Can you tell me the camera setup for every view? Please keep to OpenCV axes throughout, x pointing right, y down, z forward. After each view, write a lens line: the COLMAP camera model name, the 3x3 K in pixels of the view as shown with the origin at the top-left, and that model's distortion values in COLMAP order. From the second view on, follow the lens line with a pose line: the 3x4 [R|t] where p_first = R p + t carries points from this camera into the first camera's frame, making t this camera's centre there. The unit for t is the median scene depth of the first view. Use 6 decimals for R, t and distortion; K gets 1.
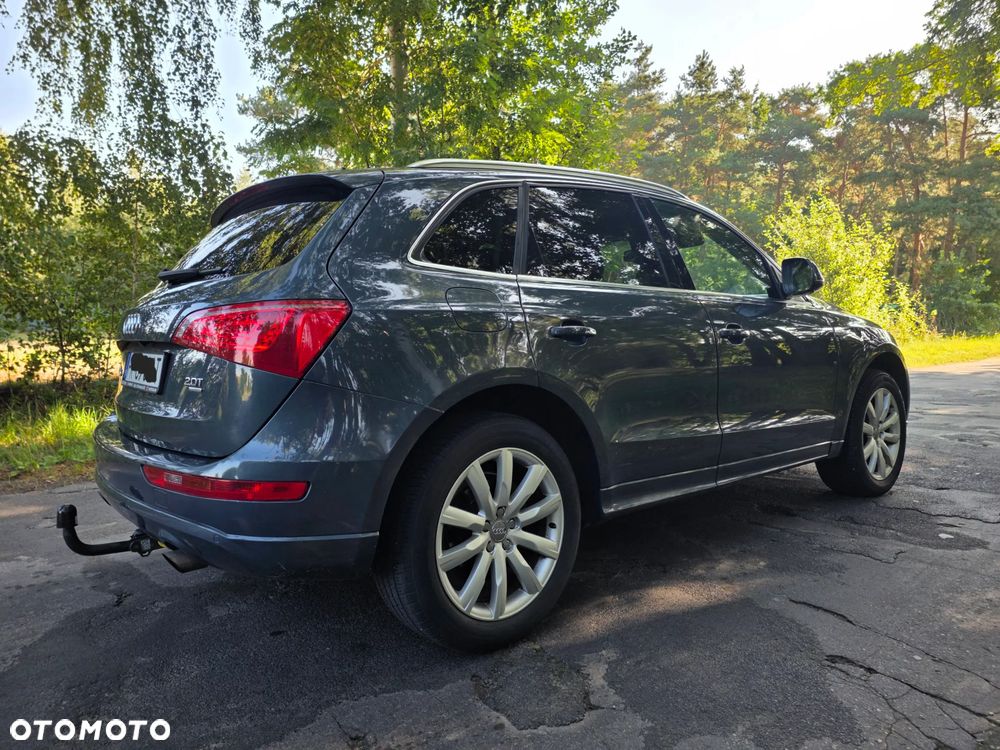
lens RADIAL K [[655.3, 0, 504.2], [0, 655.3, 371.9], [0, 0, 1]] dist [0.044680, -0.017540]
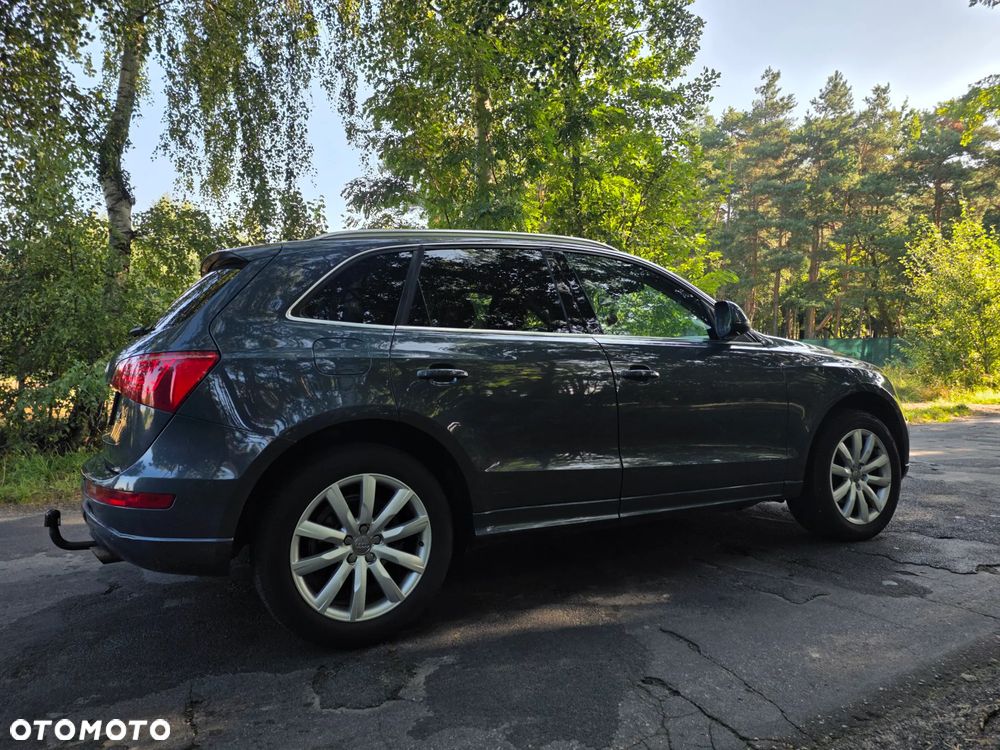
lens RADIAL K [[666.3, 0, 521.7], [0, 666.3, 373.5], [0, 0, 1]] dist [0.032943, -0.003124]
pose [[0.979063, -0.003504, -0.203527, 0.159723], [-0.007240, 0.998620, -0.052019, -0.001055], [0.203429, 0.052404, 0.977686, -0.037890]]
